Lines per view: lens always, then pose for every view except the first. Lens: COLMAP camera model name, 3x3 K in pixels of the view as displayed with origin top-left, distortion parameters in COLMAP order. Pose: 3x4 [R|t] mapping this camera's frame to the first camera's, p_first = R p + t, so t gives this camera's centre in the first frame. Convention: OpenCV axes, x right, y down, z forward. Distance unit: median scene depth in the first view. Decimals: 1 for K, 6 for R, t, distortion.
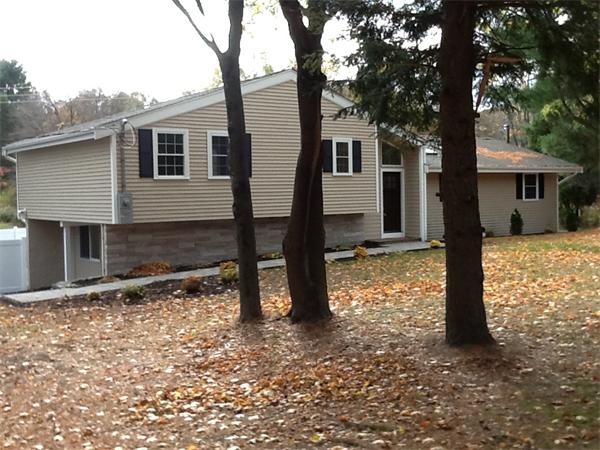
lens RADIAL K [[725.5, 0, 300.0], [0, 725.5, 225.0], [0, 0, 1]] dist [-0.060008, 0.006591]
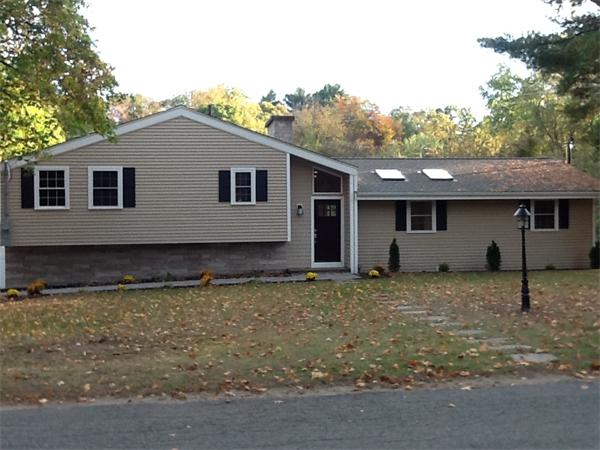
lens RADIAL K [[725.5, 0, 300.0], [0, 725.5, 225.0], [0, 0, 1]] dist [-0.060008, 0.006591]
pose [[0.882071, 0.018377, -0.470759, 0.663336], [-0.027441, 0.999547, -0.012398, -0.031498], [0.470317, 0.023853, 0.882175, 0.147281]]
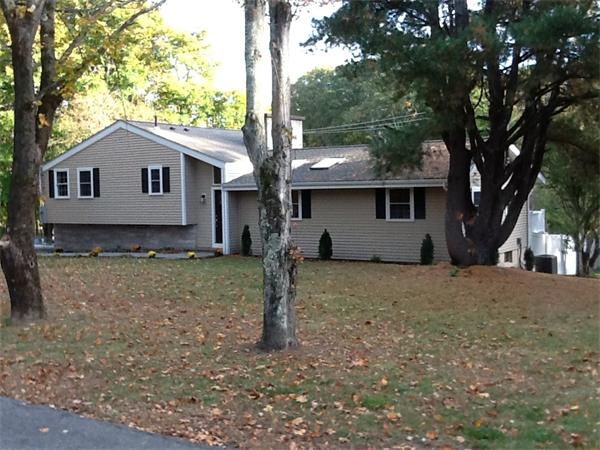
lens RADIAL K [[745.3, 0, 303.1], [0, 745.3, 209.6], [0, 0, 1]] dist [0.080700, -0.211764]
pose [[0.310956, 0.028775, -0.949989, 1.532130], [-0.037501, 0.999135, 0.017989, -0.082031], [0.949684, 0.030032, 0.311766, 0.904960]]
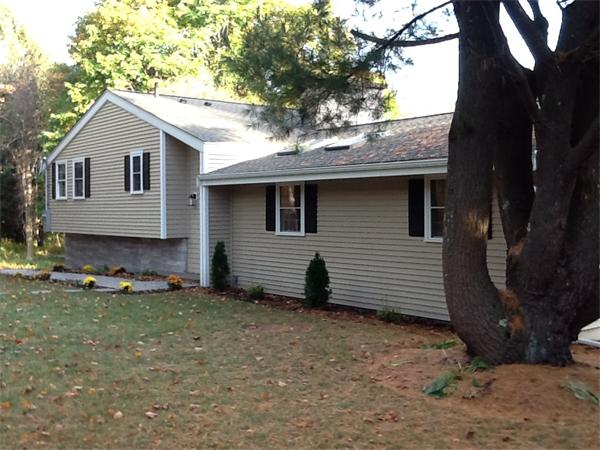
lens RADIAL K [[745.3, 0, 303.1], [0, 745.3, 209.6], [0, 0, 1]] dist [0.080700, -0.211764]
pose [[0.007270, 0.009271, -0.999931, 1.061452], [-0.053593, 0.998524, 0.008869, -0.073439], [0.998536, 0.053524, 0.007756, 1.299448]]
